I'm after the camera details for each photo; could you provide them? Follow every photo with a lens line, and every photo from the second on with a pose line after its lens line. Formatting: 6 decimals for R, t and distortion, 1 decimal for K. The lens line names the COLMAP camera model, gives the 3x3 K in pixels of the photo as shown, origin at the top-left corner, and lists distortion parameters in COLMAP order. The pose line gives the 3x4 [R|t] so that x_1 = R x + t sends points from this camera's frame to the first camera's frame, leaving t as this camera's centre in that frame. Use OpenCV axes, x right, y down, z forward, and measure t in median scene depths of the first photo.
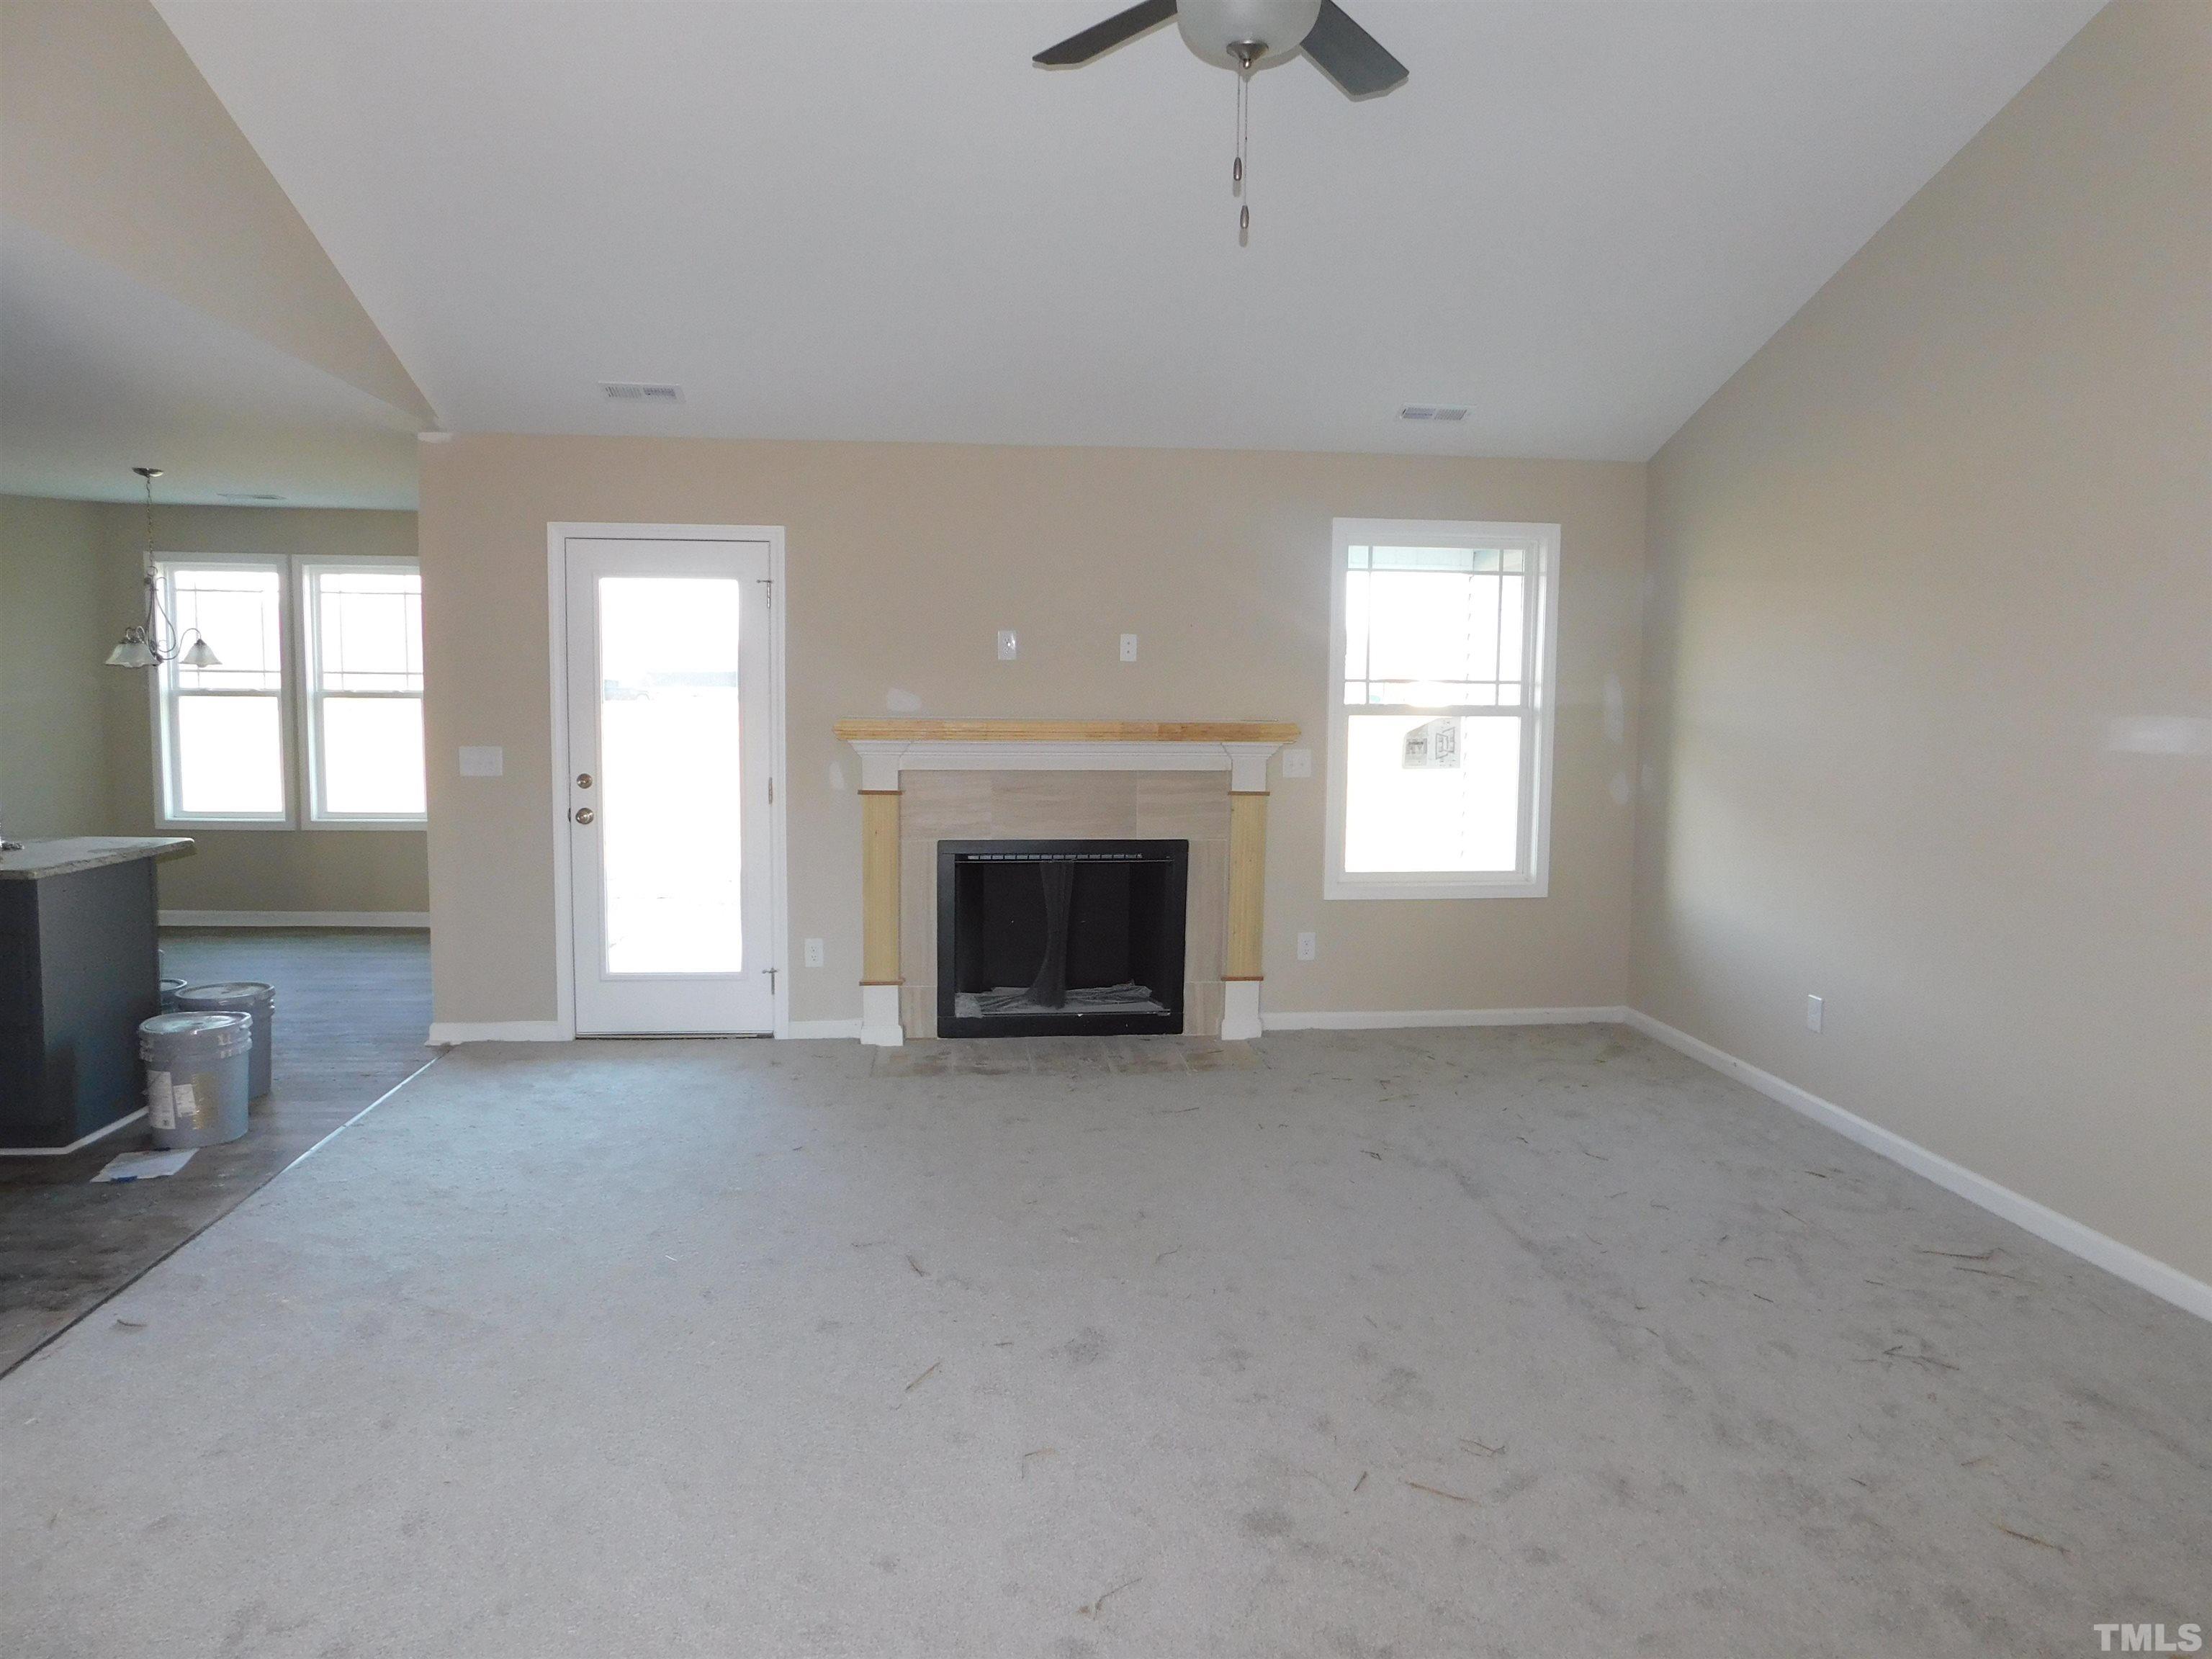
lens RADIAL K [[1475.4, 0, 1097.9], [0, 1475.4, 826.9], [0, 0, 1]] dist [-0.091717, 0.092875]
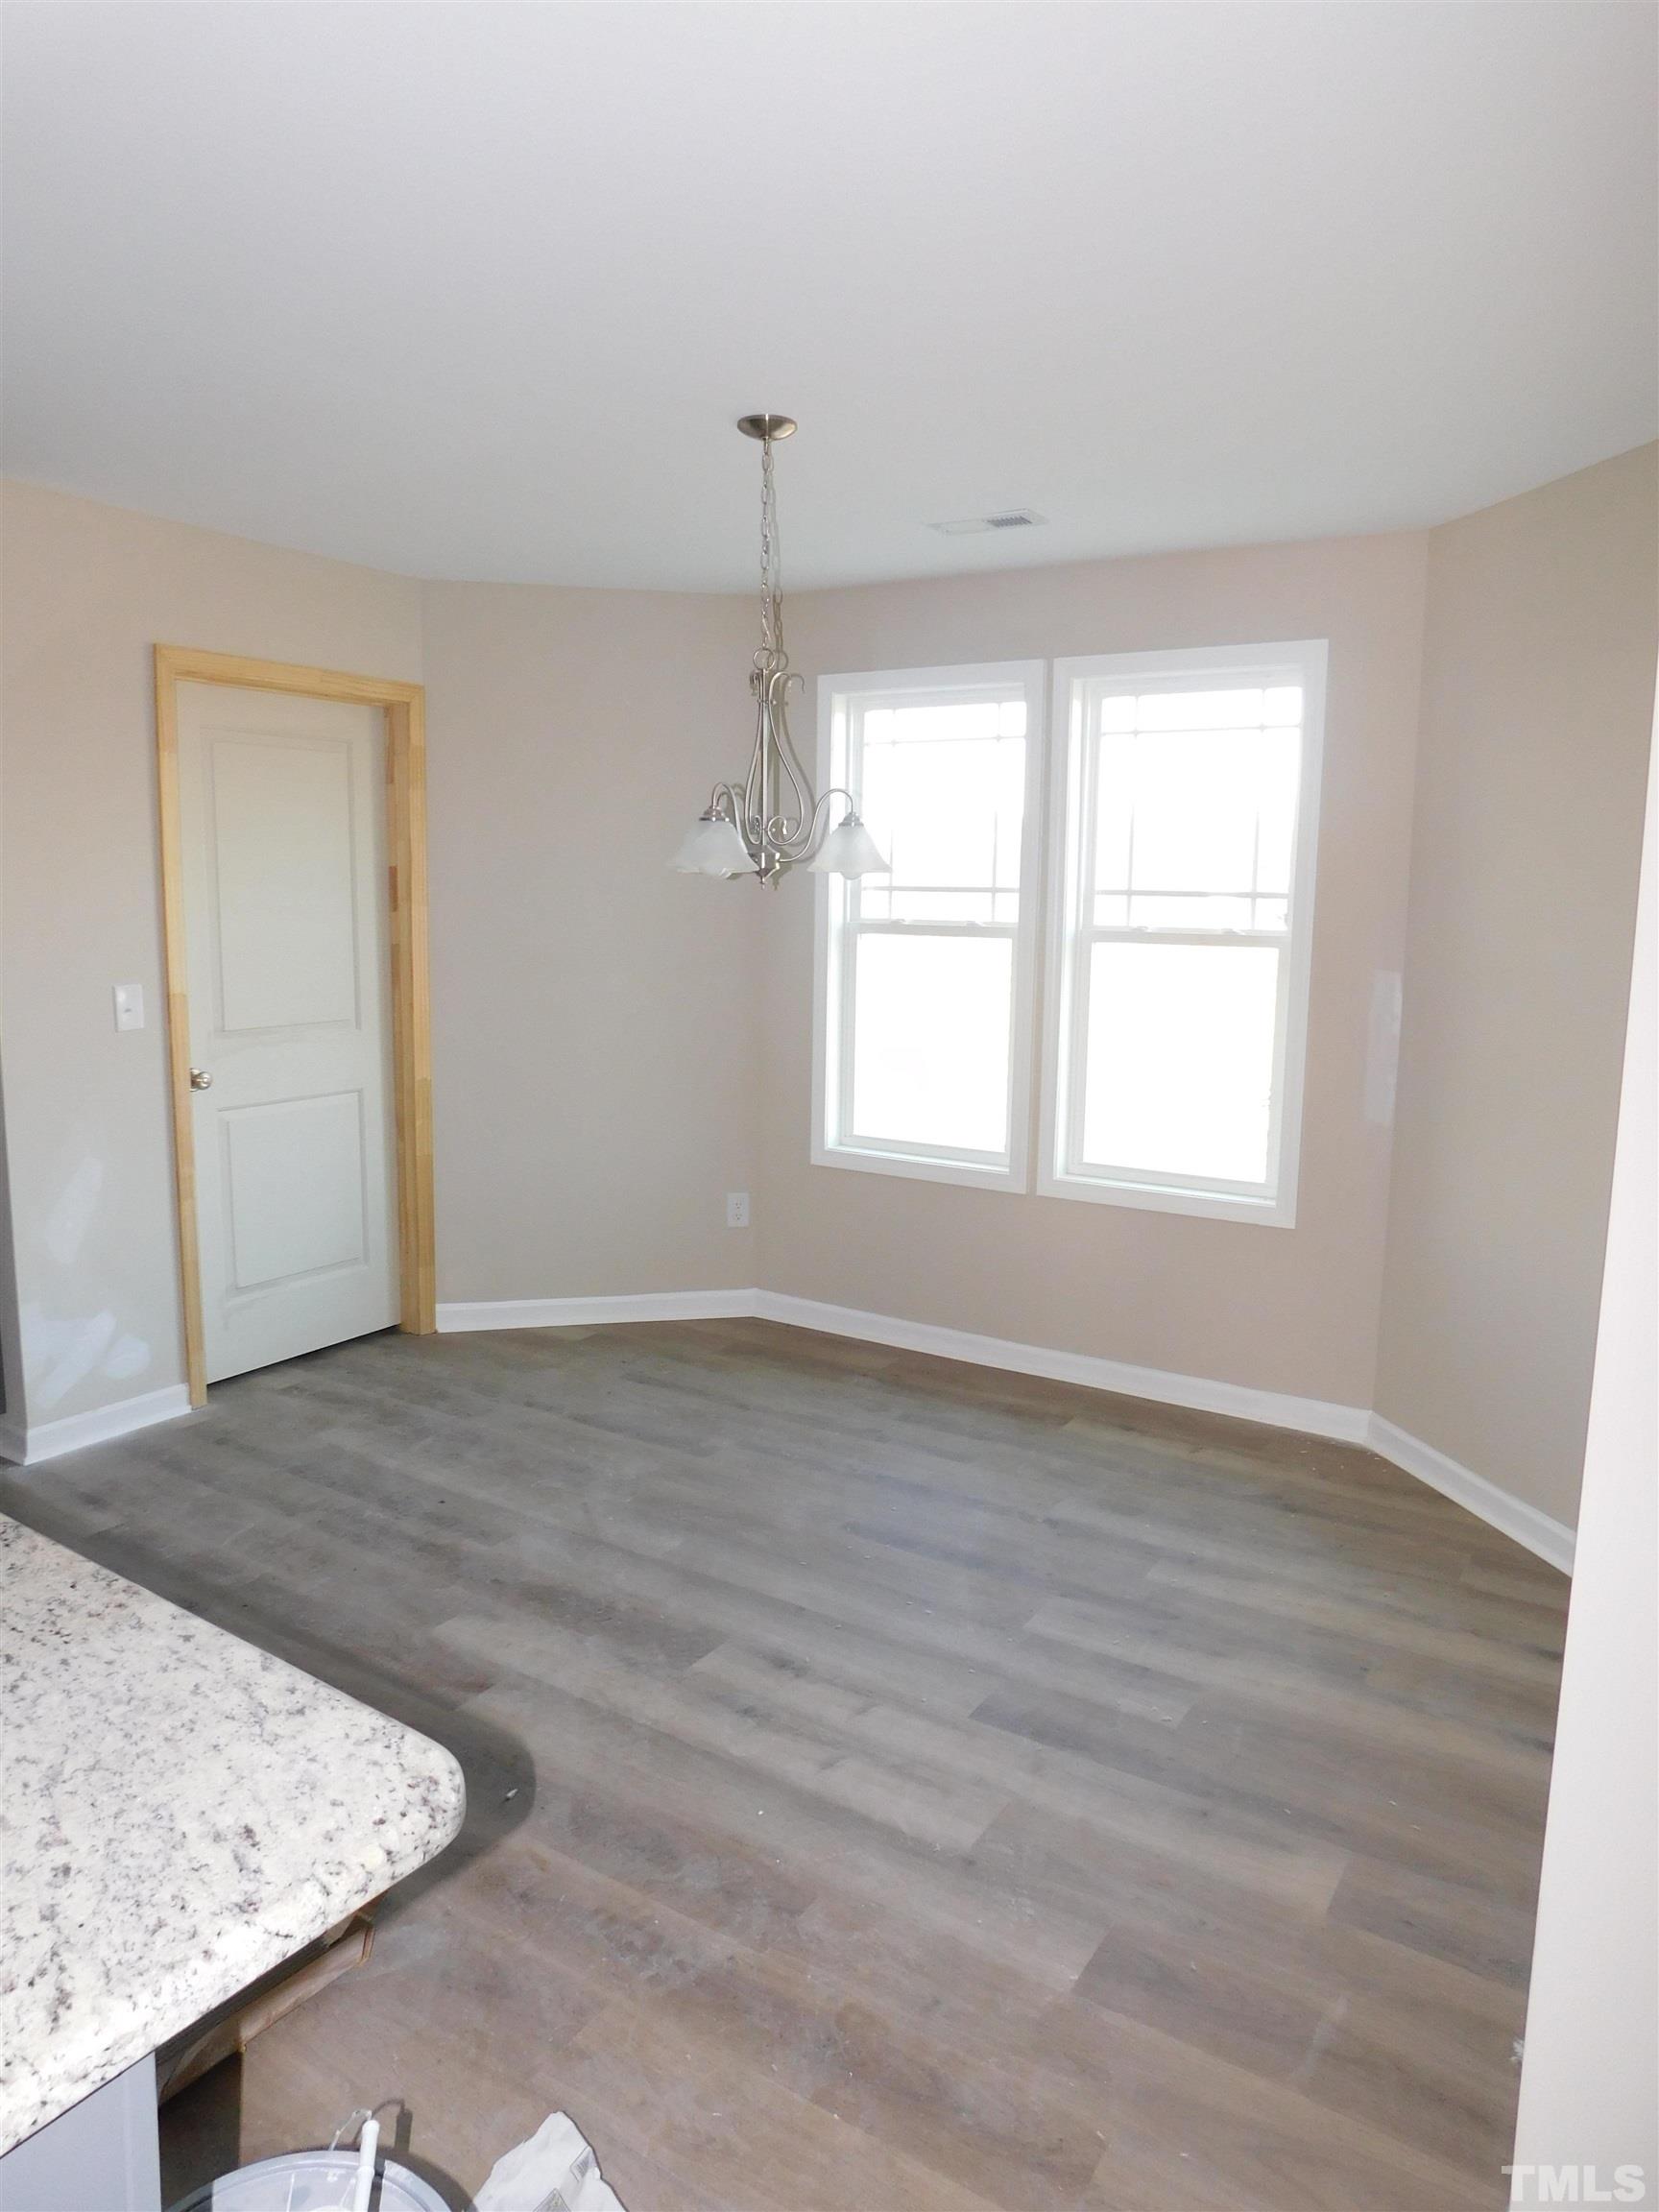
lens RADIAL K [[1475.4, 0, 829.5], [0, 1475.4, 1106.0], [0, 0, 1]] dist [-0.091717, 0.092875]
pose [[0.795845, 0.084850, -0.599526, -0.295166], [-0.061796, 0.996345, 0.058980, -0.056793], [0.602339, -0.009891, 0.798179, 0.533769]]
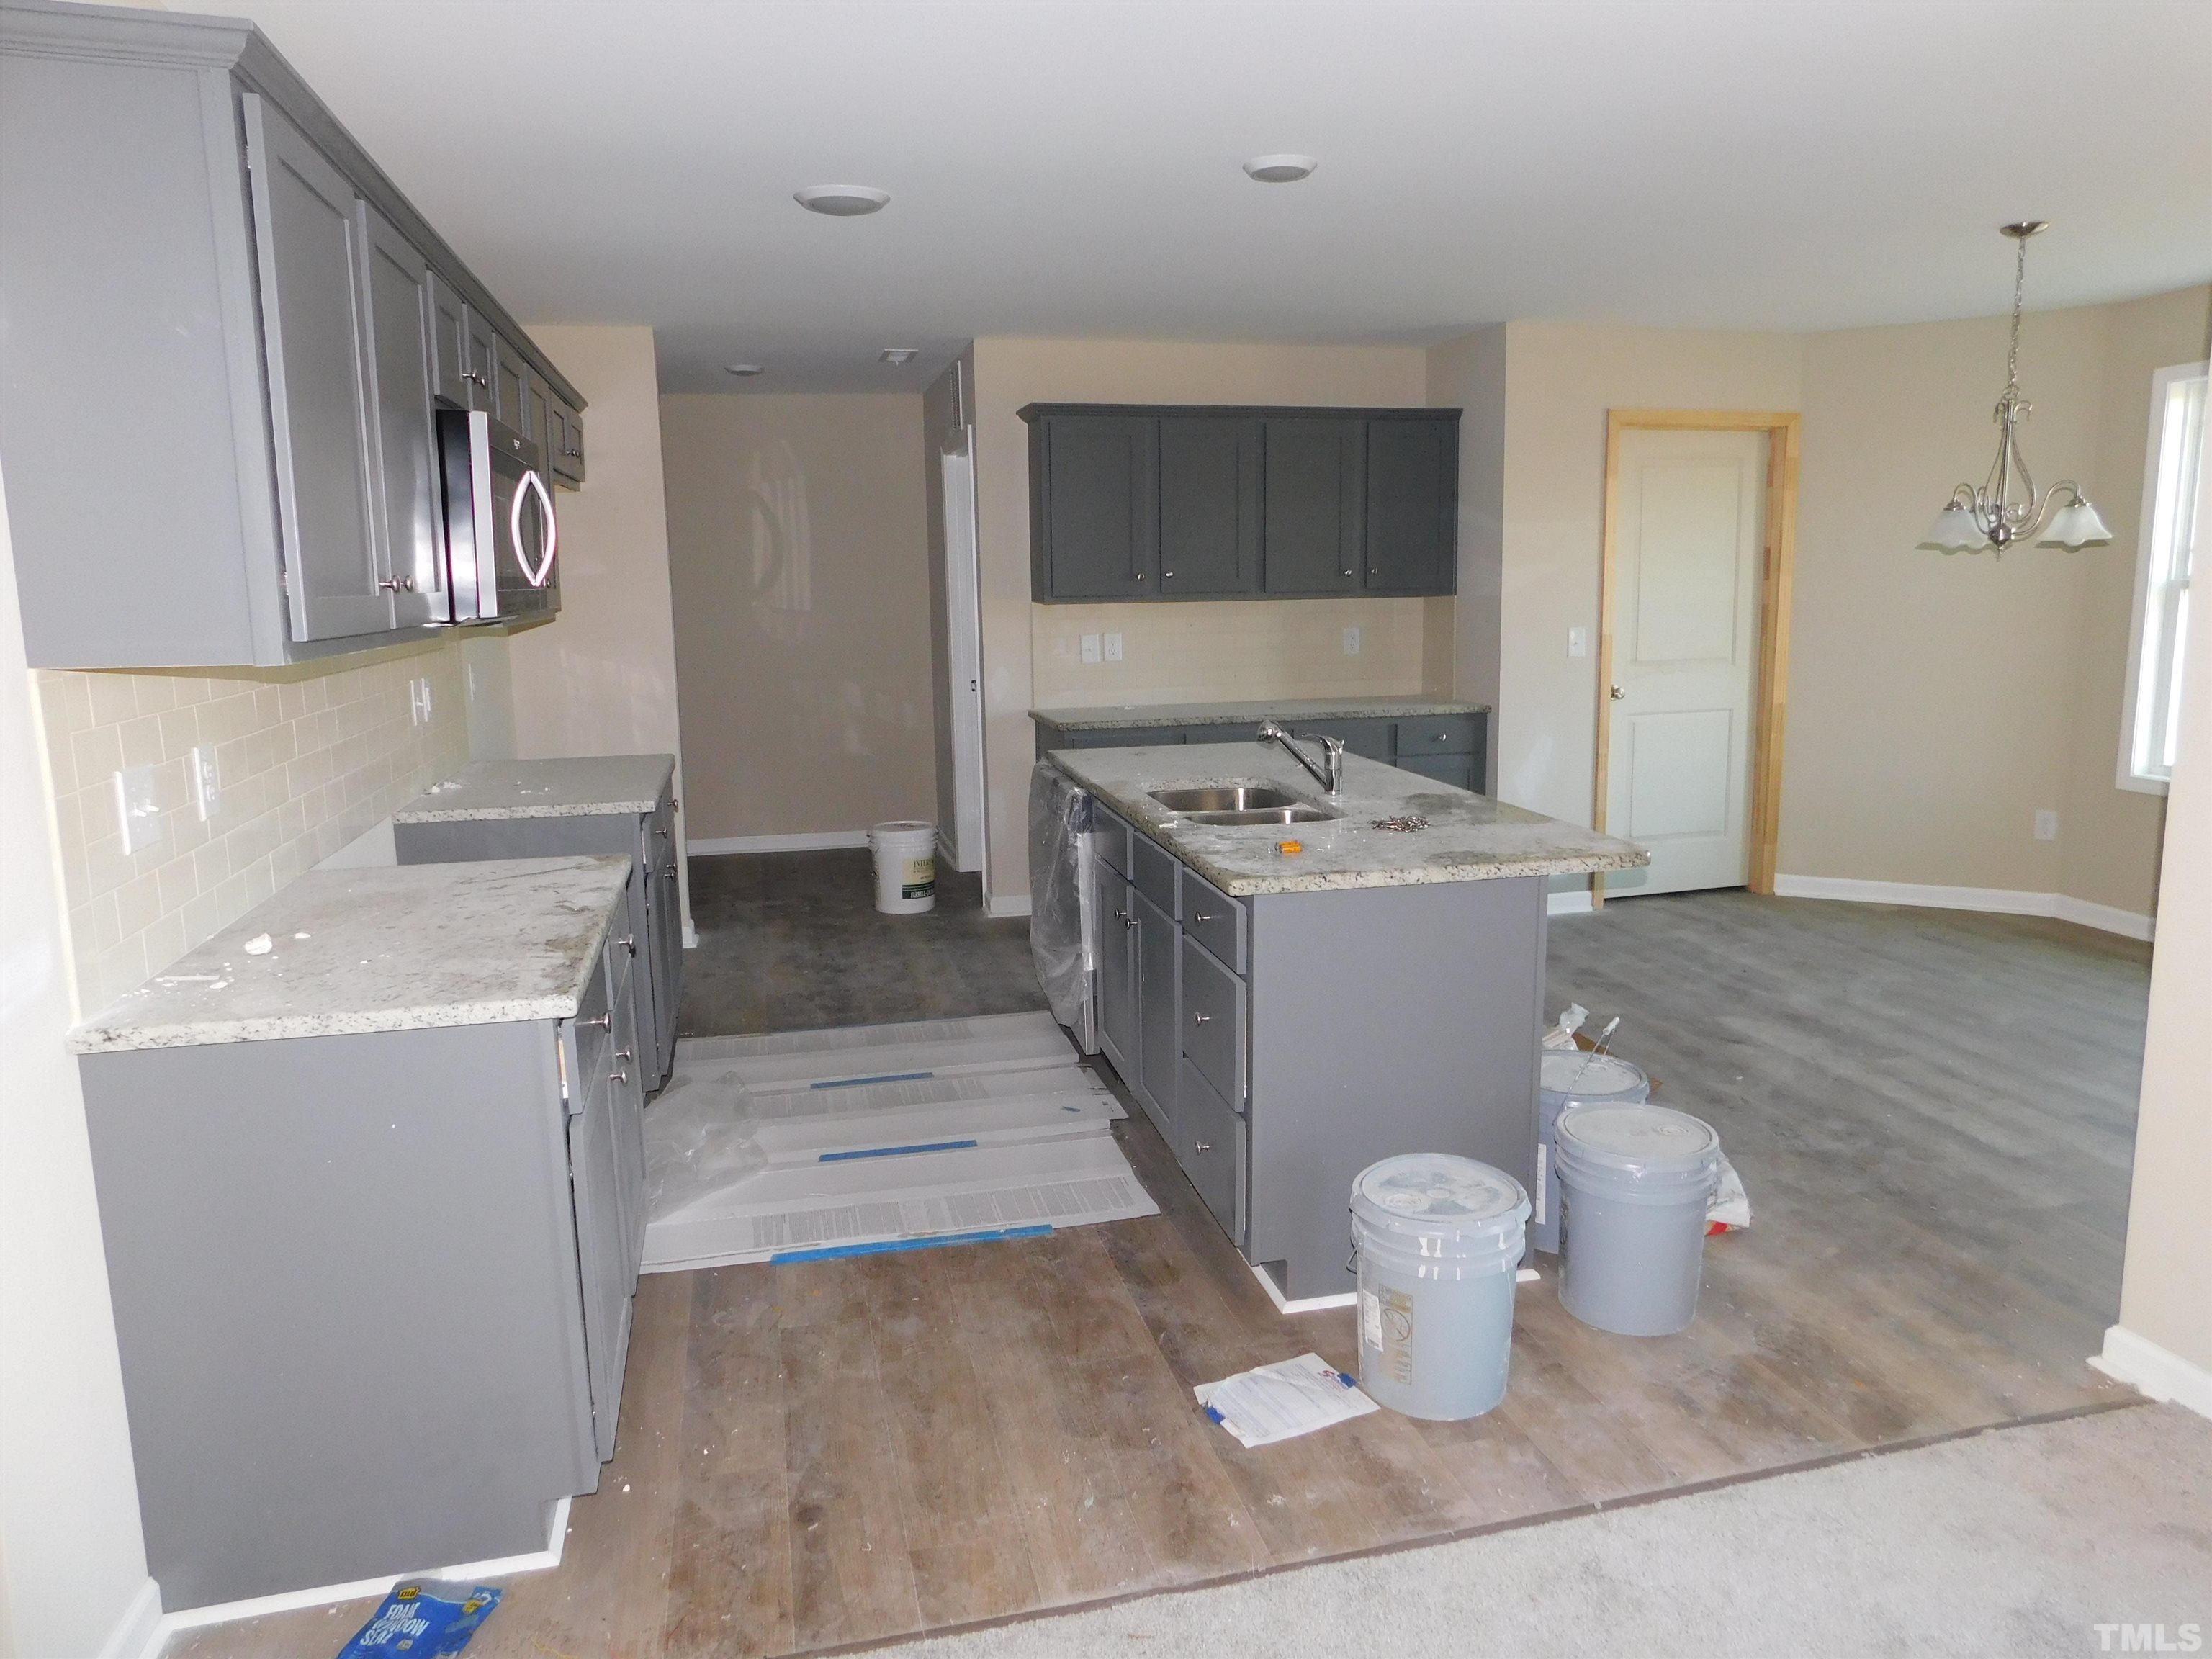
lens RADIAL K [[1475.4, 0, 1097.9], [0, 1475.4, 826.9], [0, 0, 1]] dist [-0.091717, 0.092875]
pose [[0.152170, 0.146310, -0.977465, -0.060881], [-0.072291, 0.987981, 0.136630, -0.038653], [0.985707, 0.049871, 0.160918, 0.419572]]
